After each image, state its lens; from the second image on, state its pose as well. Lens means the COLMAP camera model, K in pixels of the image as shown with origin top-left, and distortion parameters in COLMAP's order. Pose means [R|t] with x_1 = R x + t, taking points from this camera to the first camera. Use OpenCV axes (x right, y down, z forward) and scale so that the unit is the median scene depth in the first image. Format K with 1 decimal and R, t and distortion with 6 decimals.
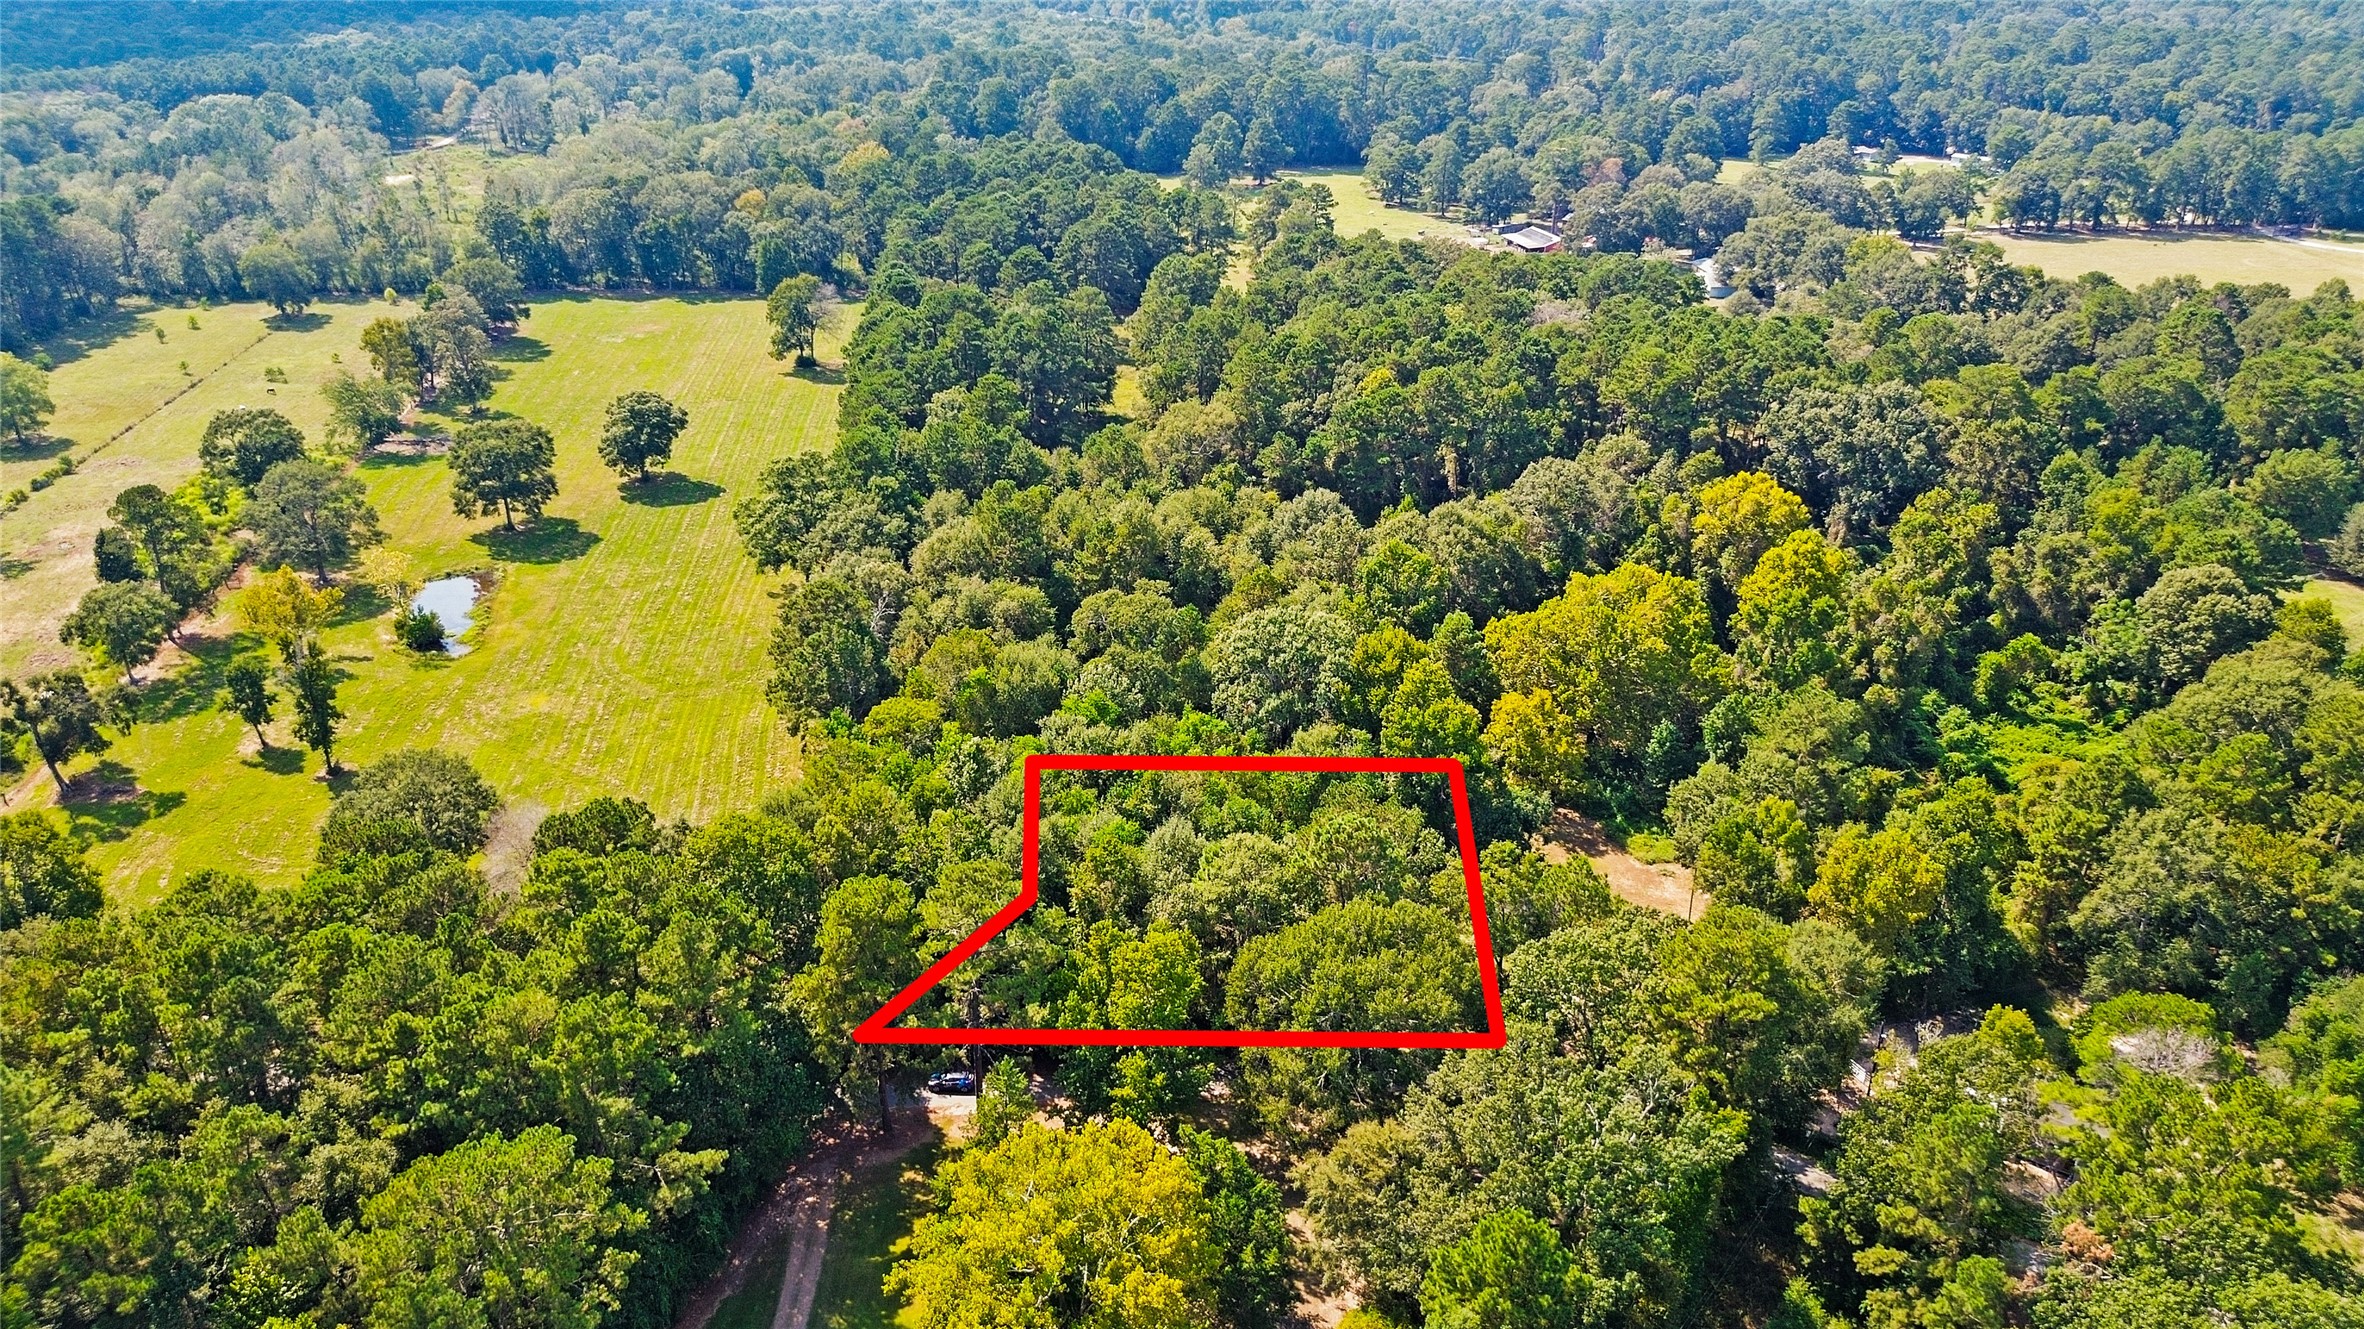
lens RADIAL K [[1691.4, 0, 1186.6], [0, 1691.4, 658.9], [0, 0, 1]] dist [0.042933, -0.041686]
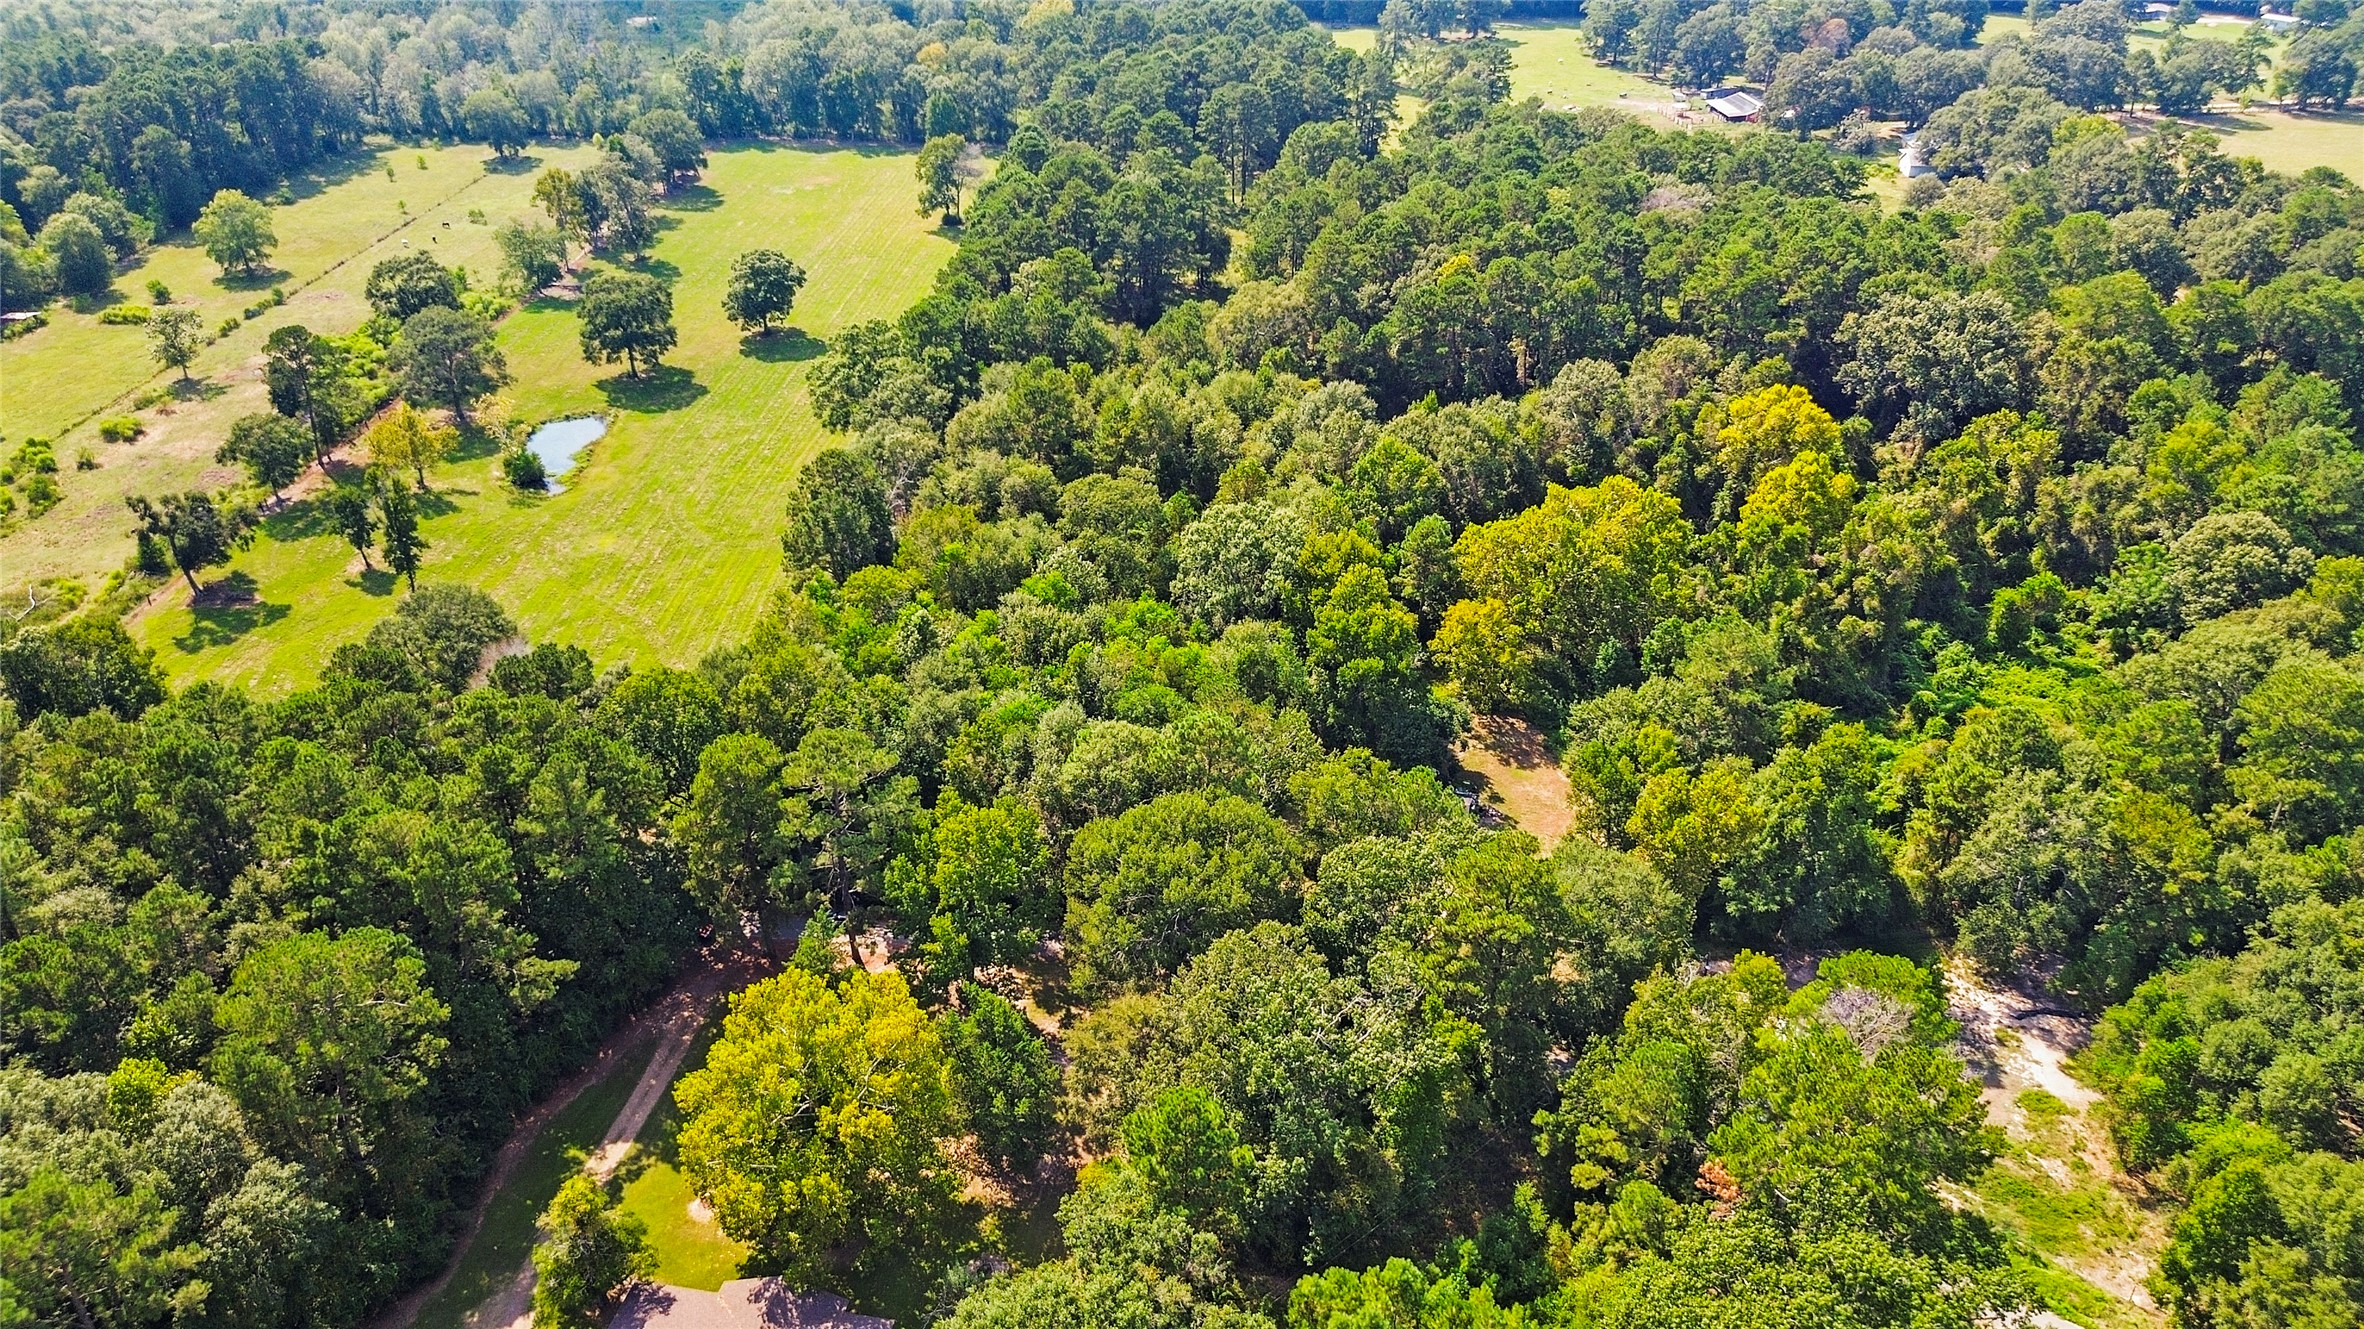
lens RADIAL K [[1691.4, 0, 1185.4], [0, 1691.4, 667.3], [0, 0, 1]] dist [0.042933, -0.041686]
pose [[0.984351, 0.075851, -0.159062, 0.167243], [-0.060518, 0.993233, 0.099128, -0.026412], [0.165504, -0.087951, 0.982280, -0.024143]]
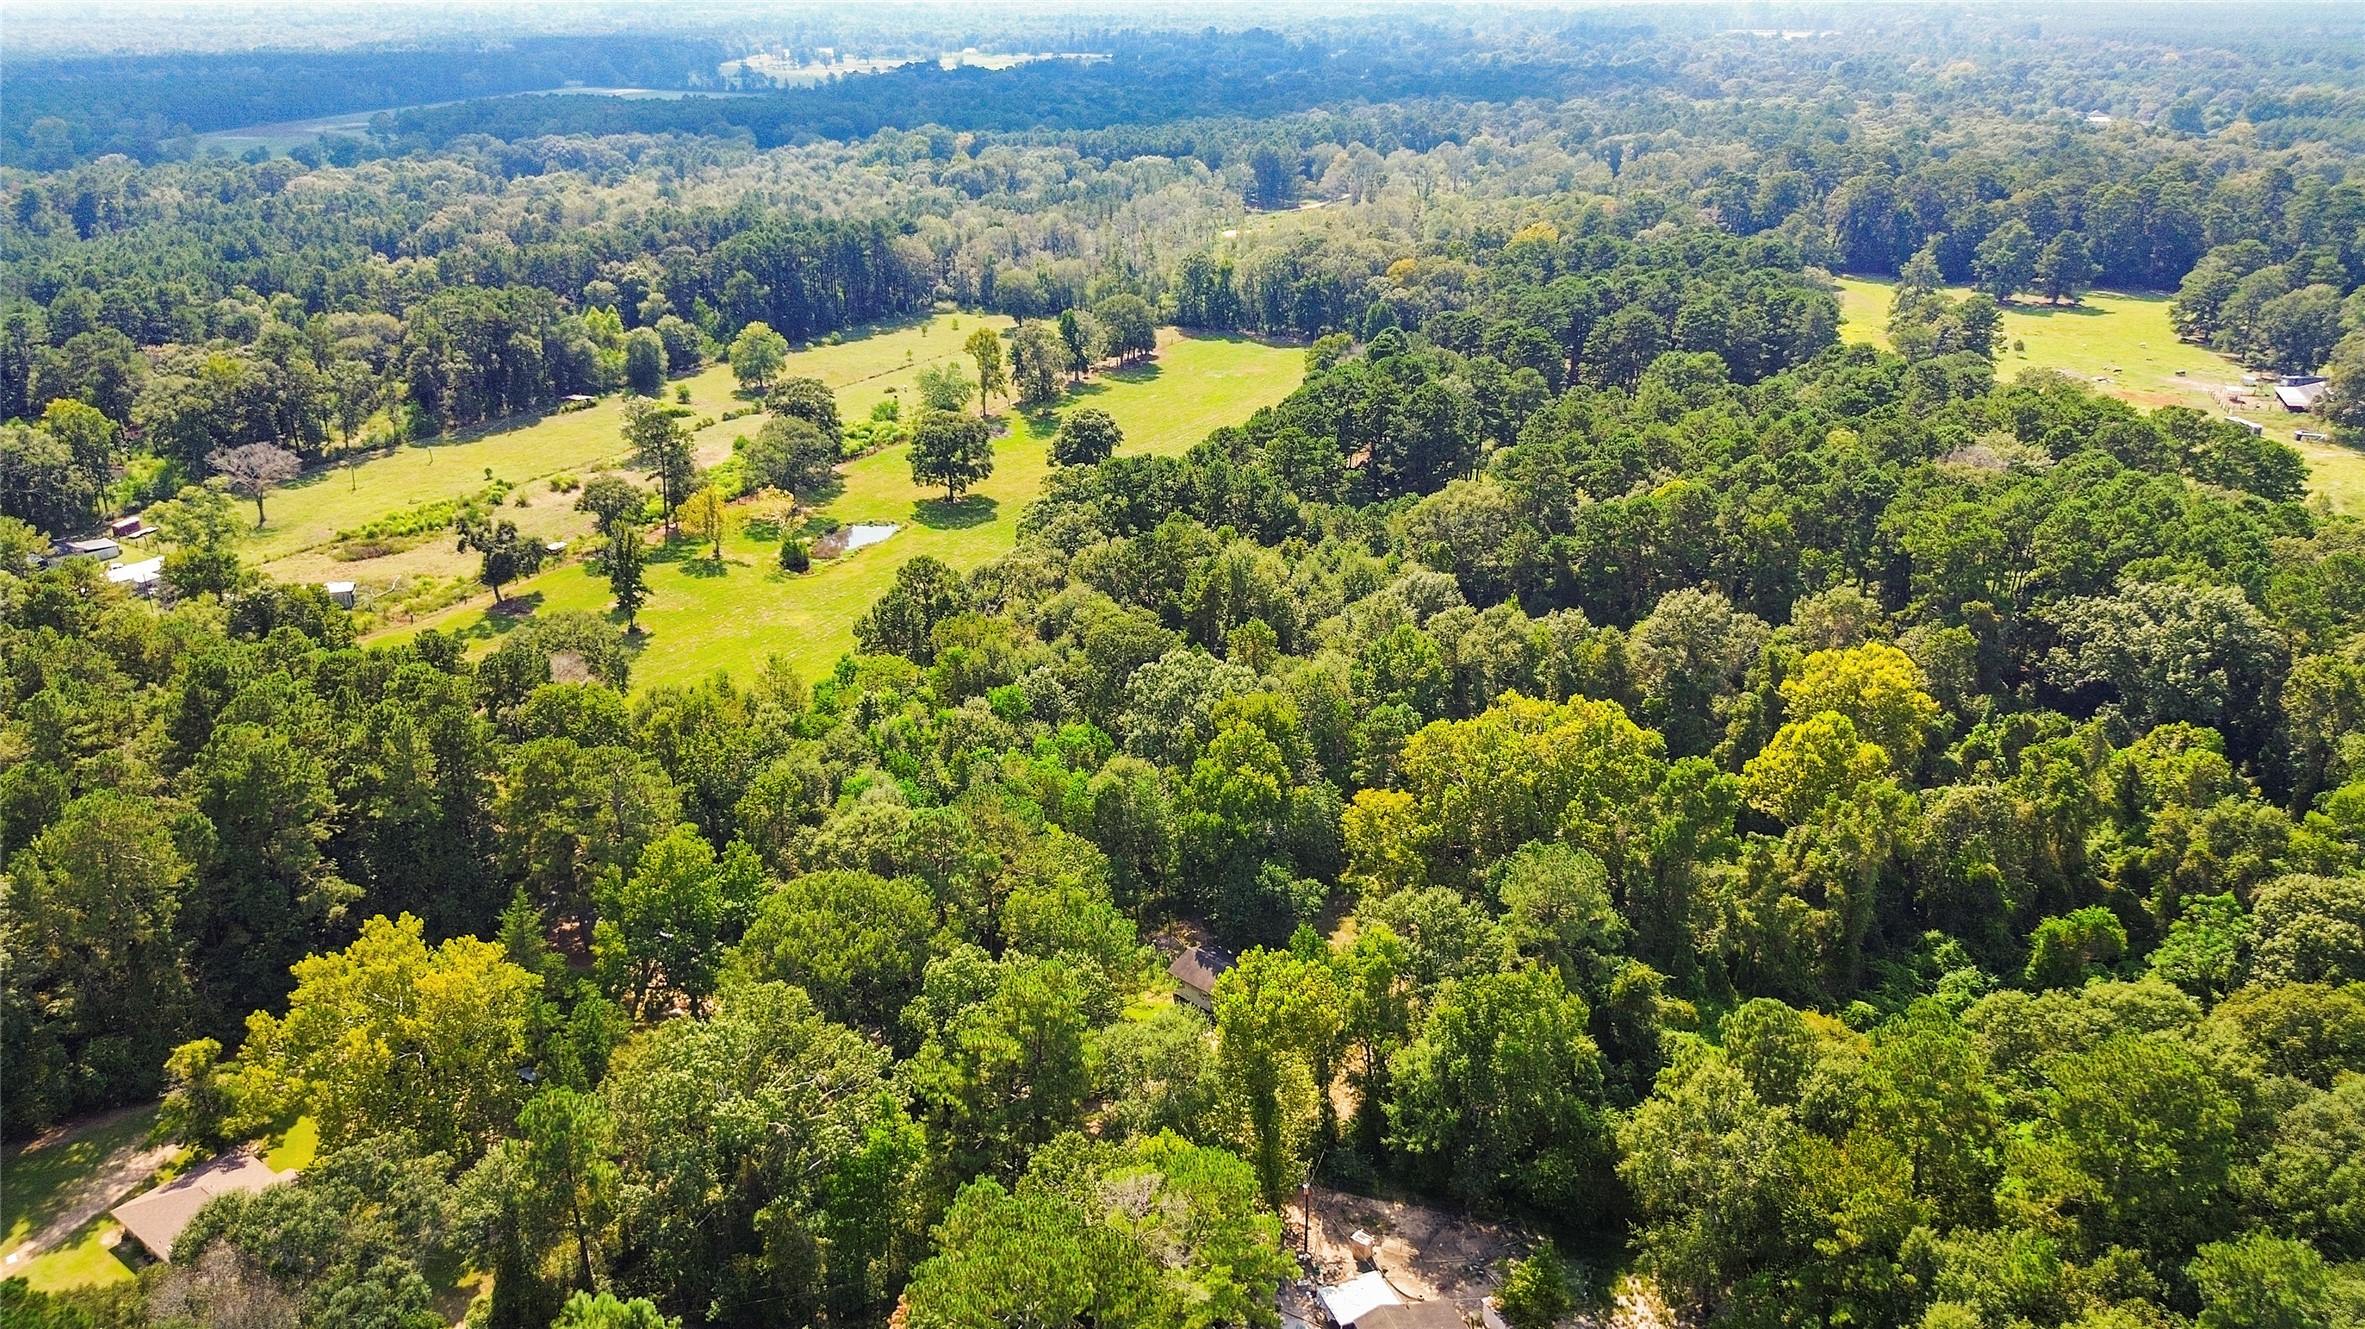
lens RADIAL K [[1692.1, 0, 1170.2], [0, 1692.1, 672.3], [0, 0, 1]] dist [0.042933, -0.041686]
pose [[0.805699, 0.214986, -0.551934, 0.537557], [-0.237035, 0.970968, 0.032188, -0.041433], [0.542830, 0.104894, 0.833267, 0.106159]]
